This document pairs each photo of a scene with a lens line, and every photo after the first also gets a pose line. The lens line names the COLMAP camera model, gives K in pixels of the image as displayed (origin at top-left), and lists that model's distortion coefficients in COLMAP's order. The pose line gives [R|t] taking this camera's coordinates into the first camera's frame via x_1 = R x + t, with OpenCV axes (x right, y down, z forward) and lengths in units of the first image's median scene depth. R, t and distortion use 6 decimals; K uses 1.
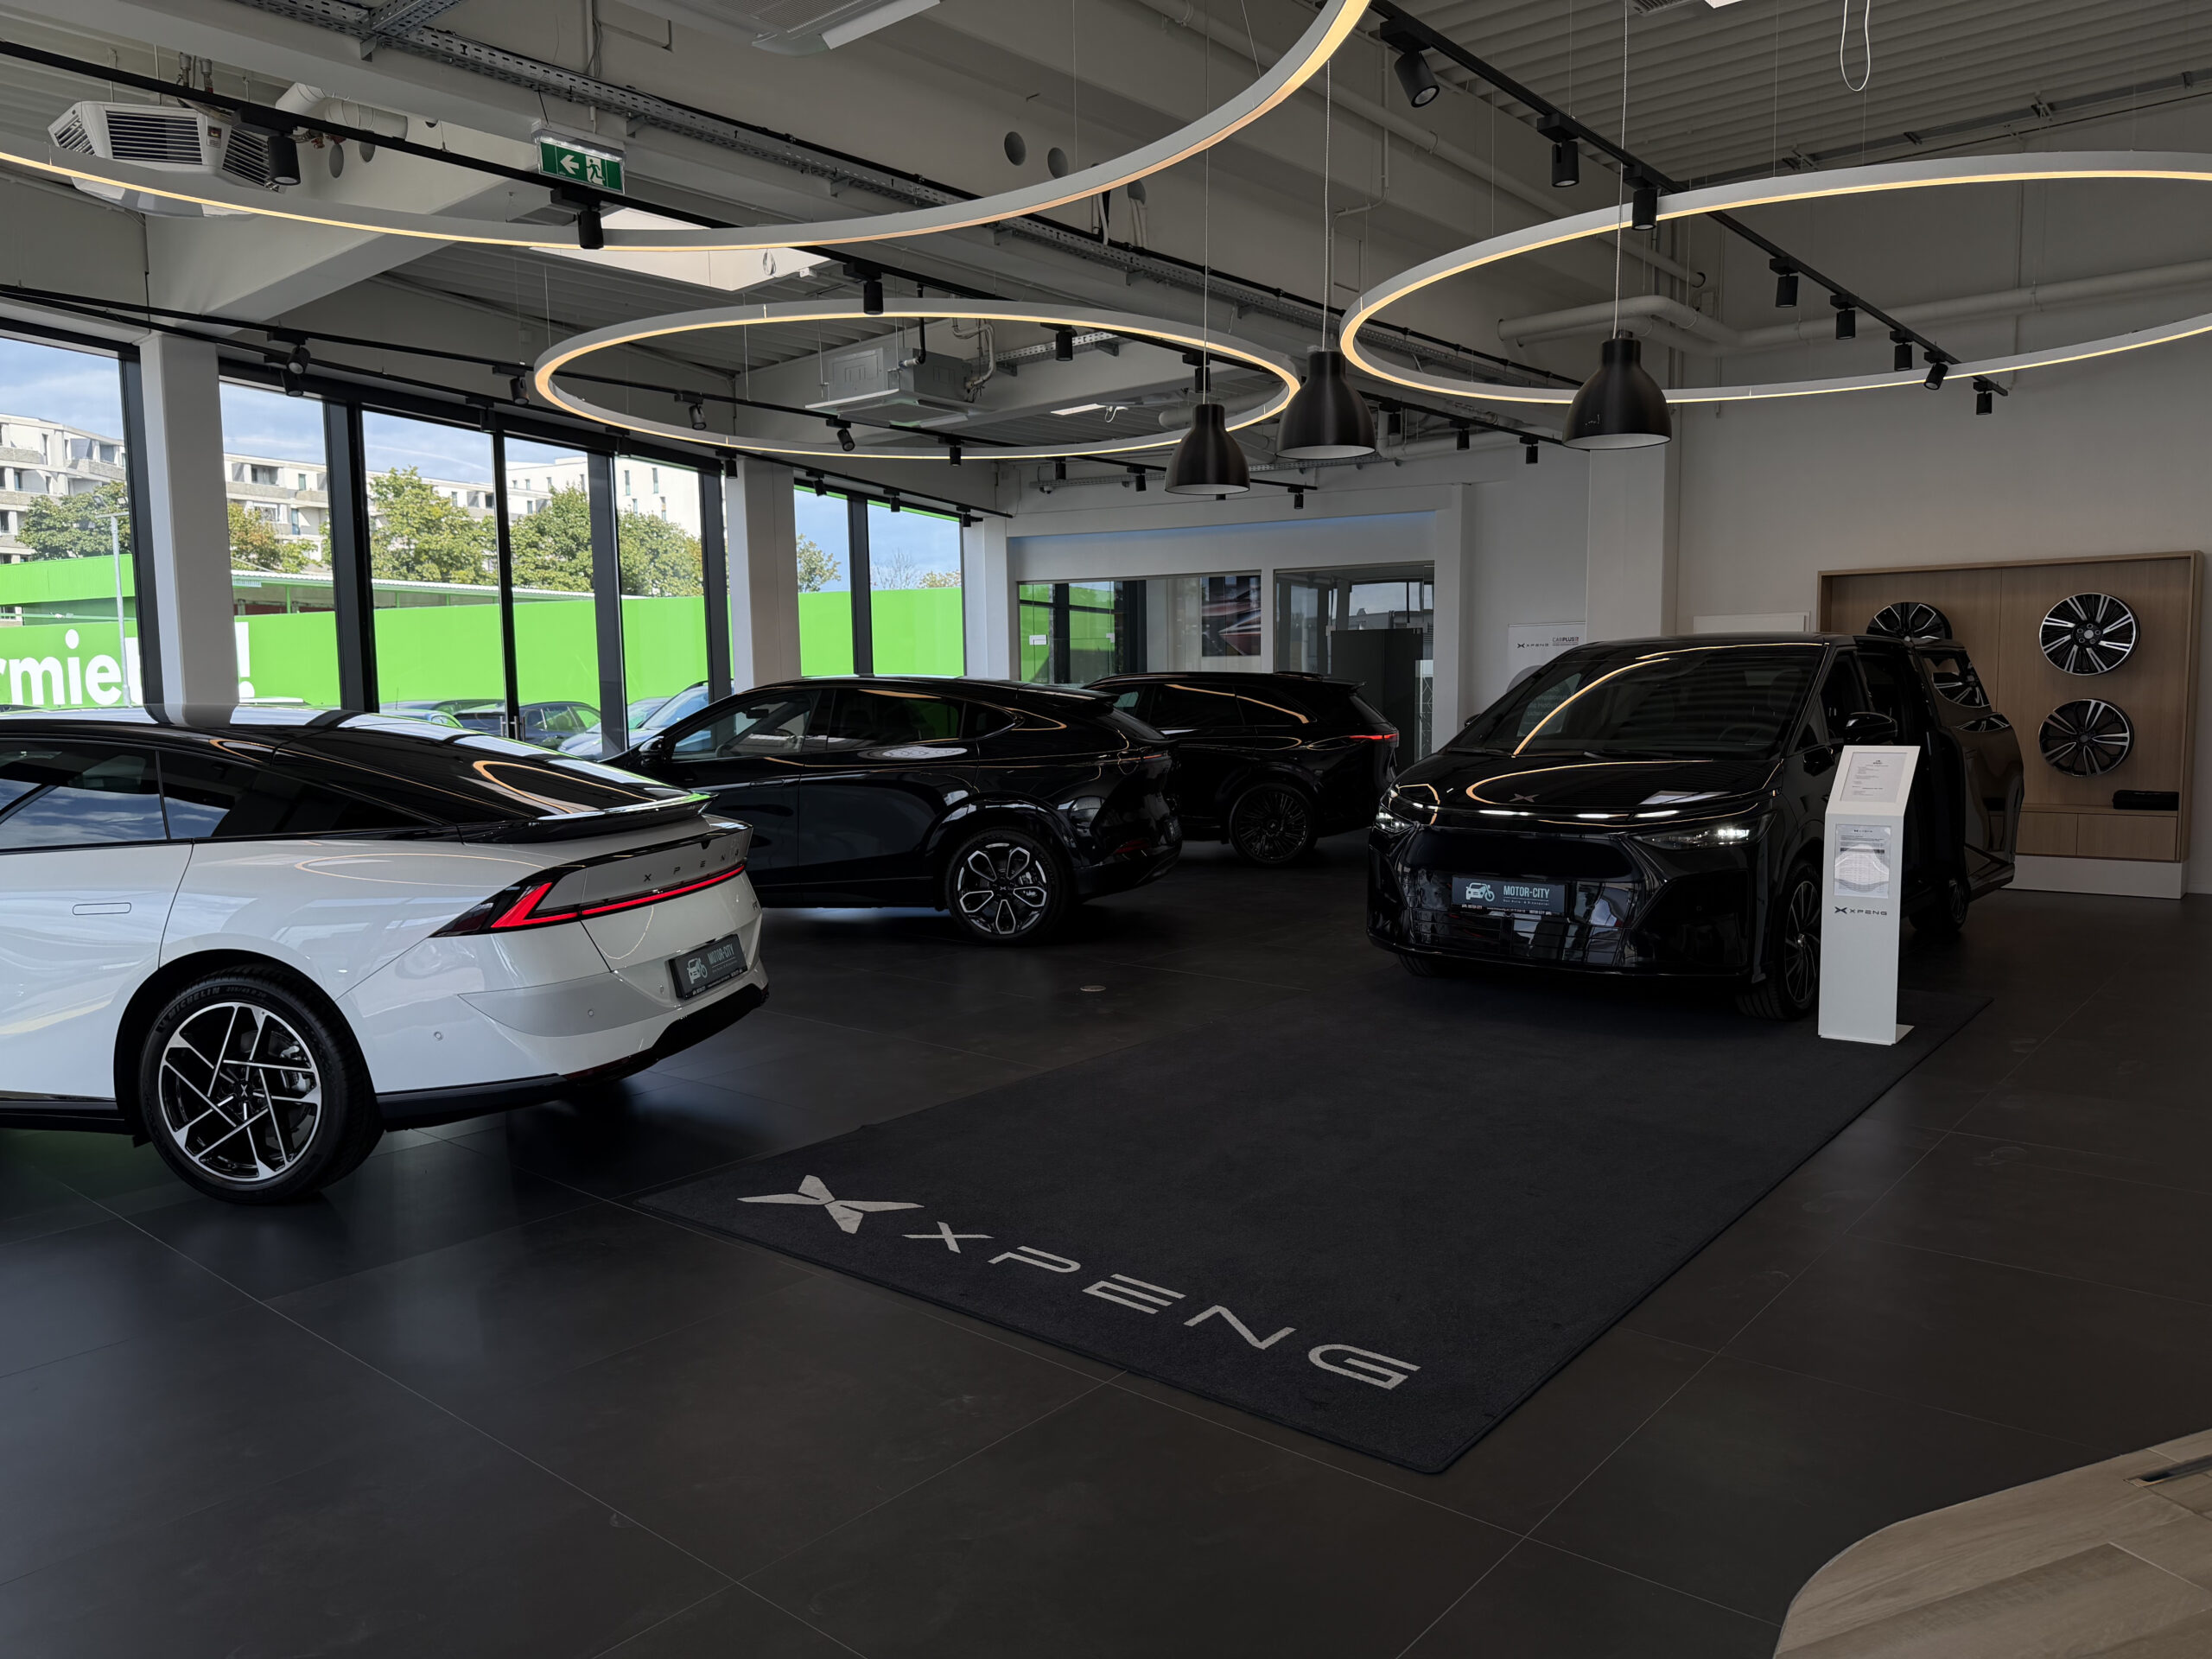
lens RADIAL K [[1547.2, 0, 1106.0], [0, 1547.2, 829.5], [0, 0, 1]] dist [0.110930, -0.159962]
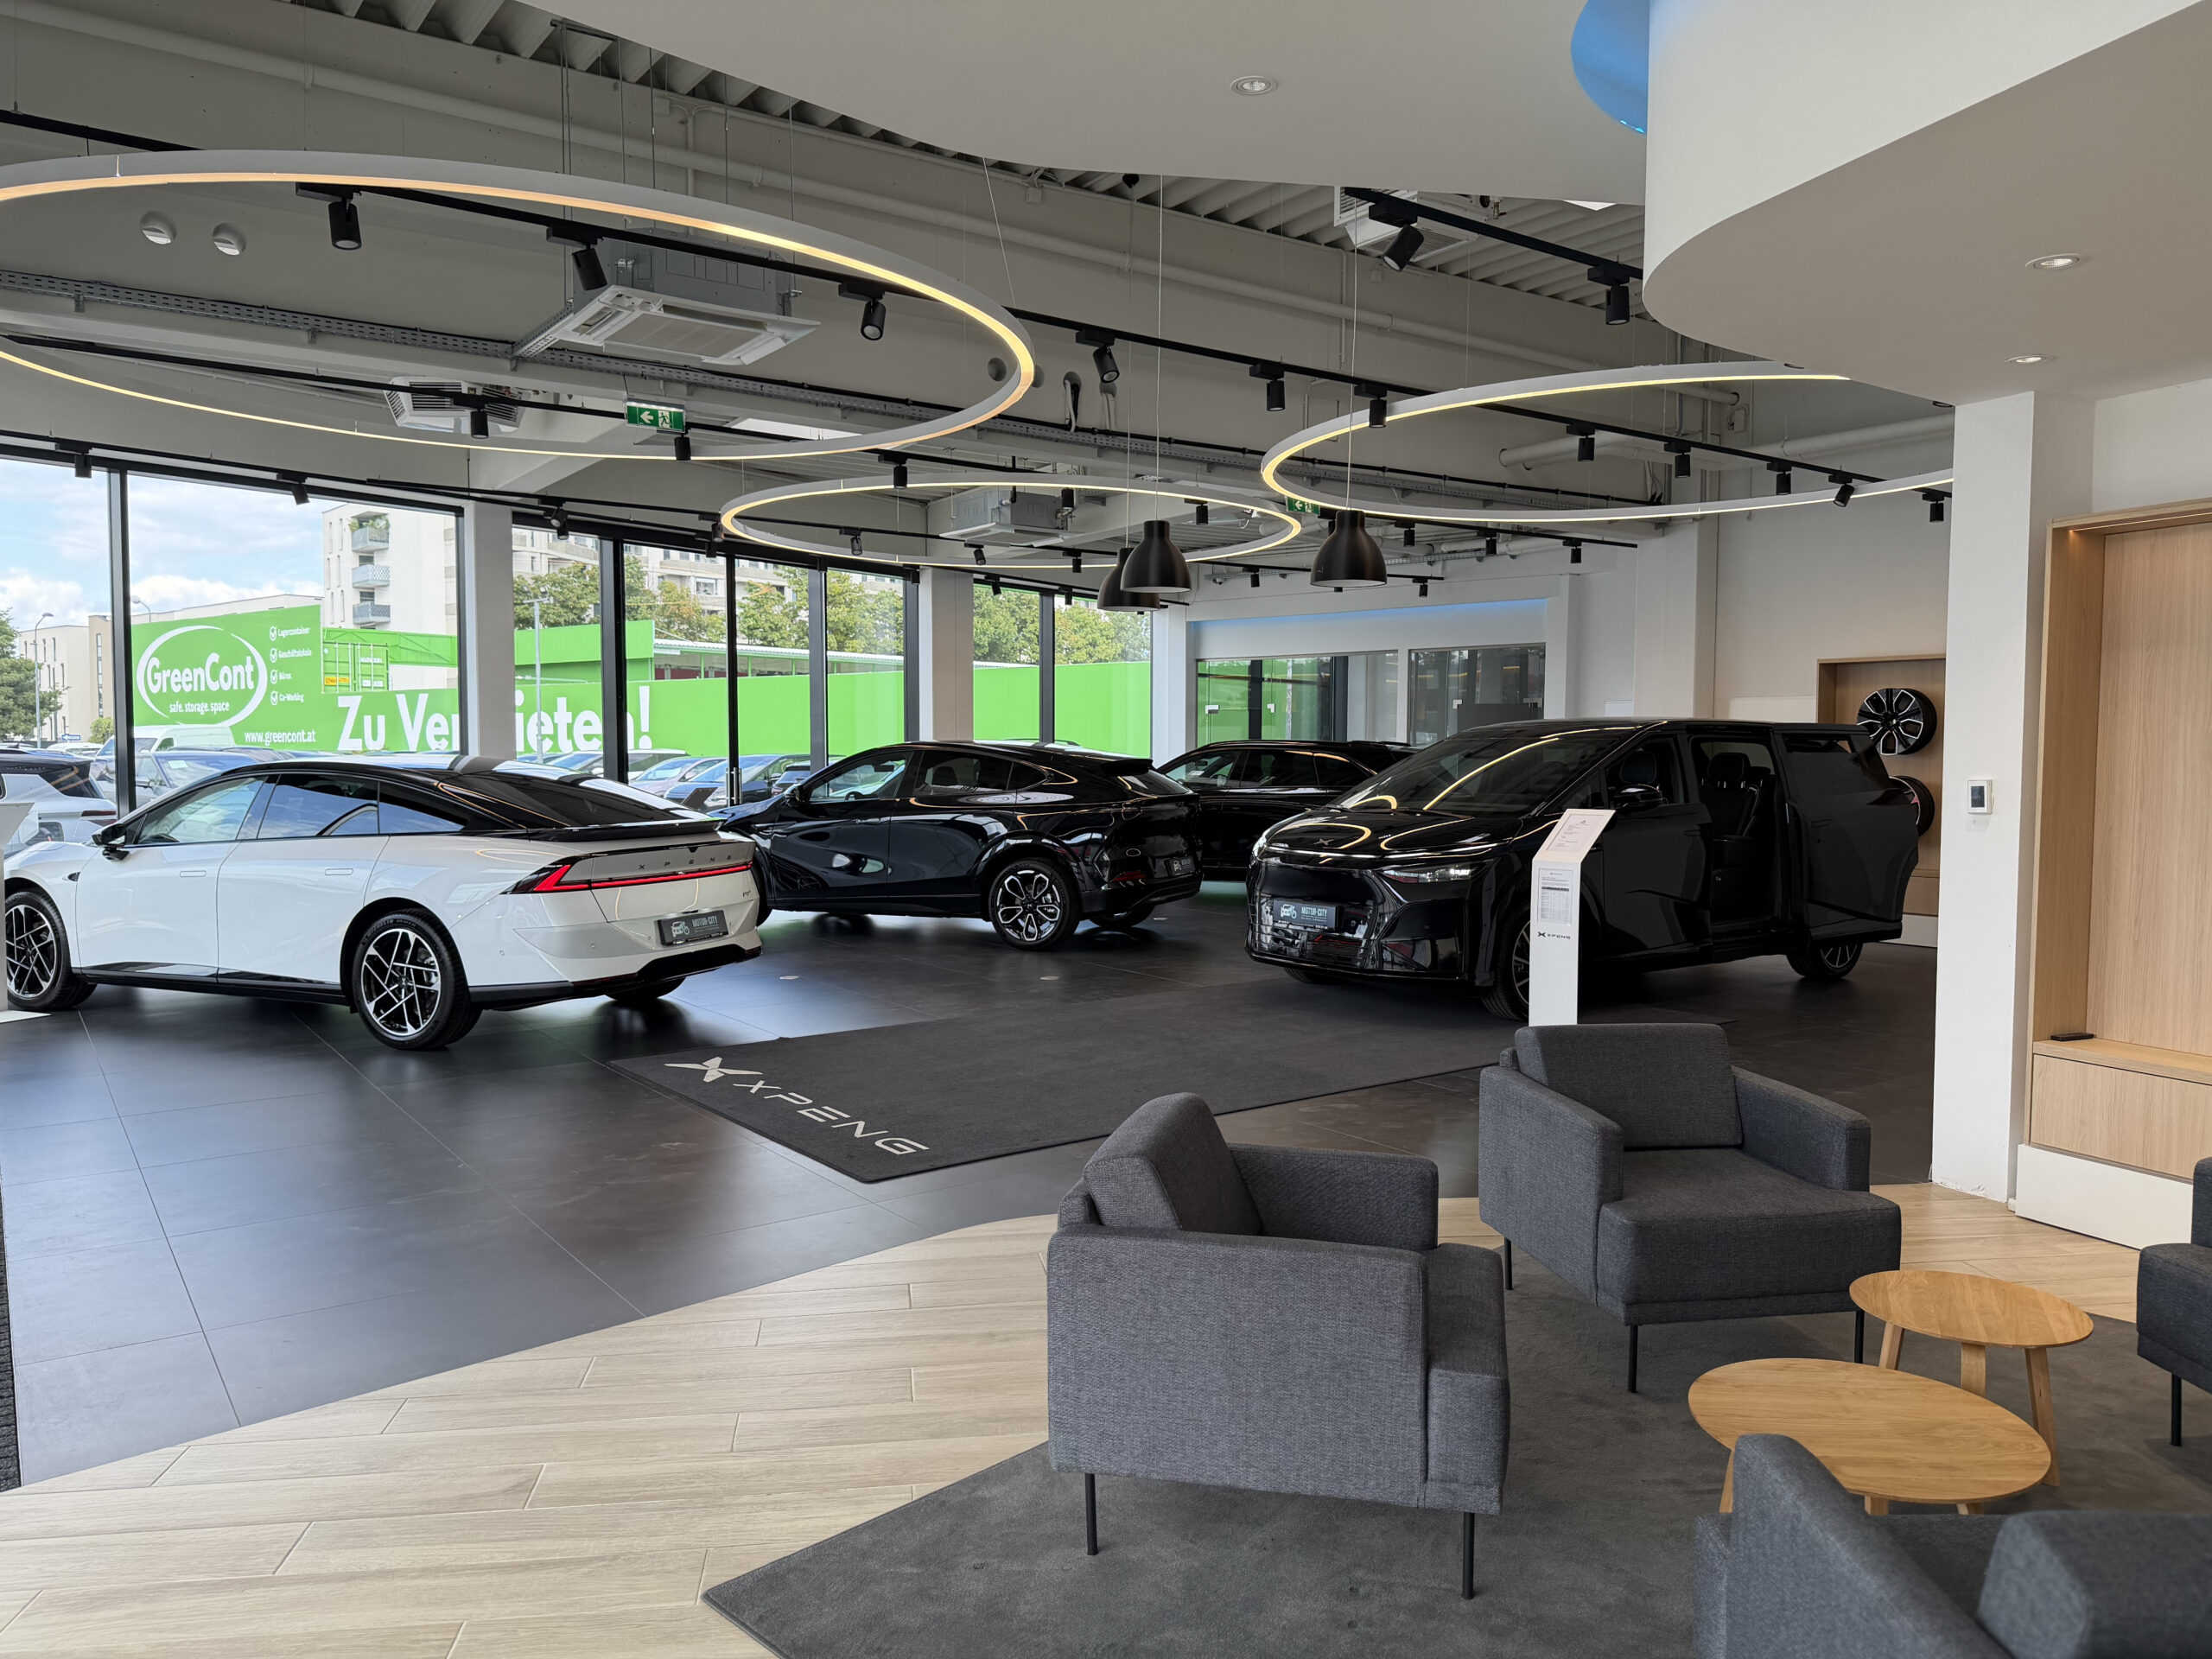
lens RADIAL K [[1538.6, 0, 1106.0], [0, 1538.6, 829.5], [0, 0, 1]] dist [0.179525, -0.311485]
pose [[0.969717, 0.029221, -0.242479, 0.326975], [-0.038577, 0.998679, -0.033929, 0.016638], [0.241167, 0.042256, 0.969563, -0.259058]]
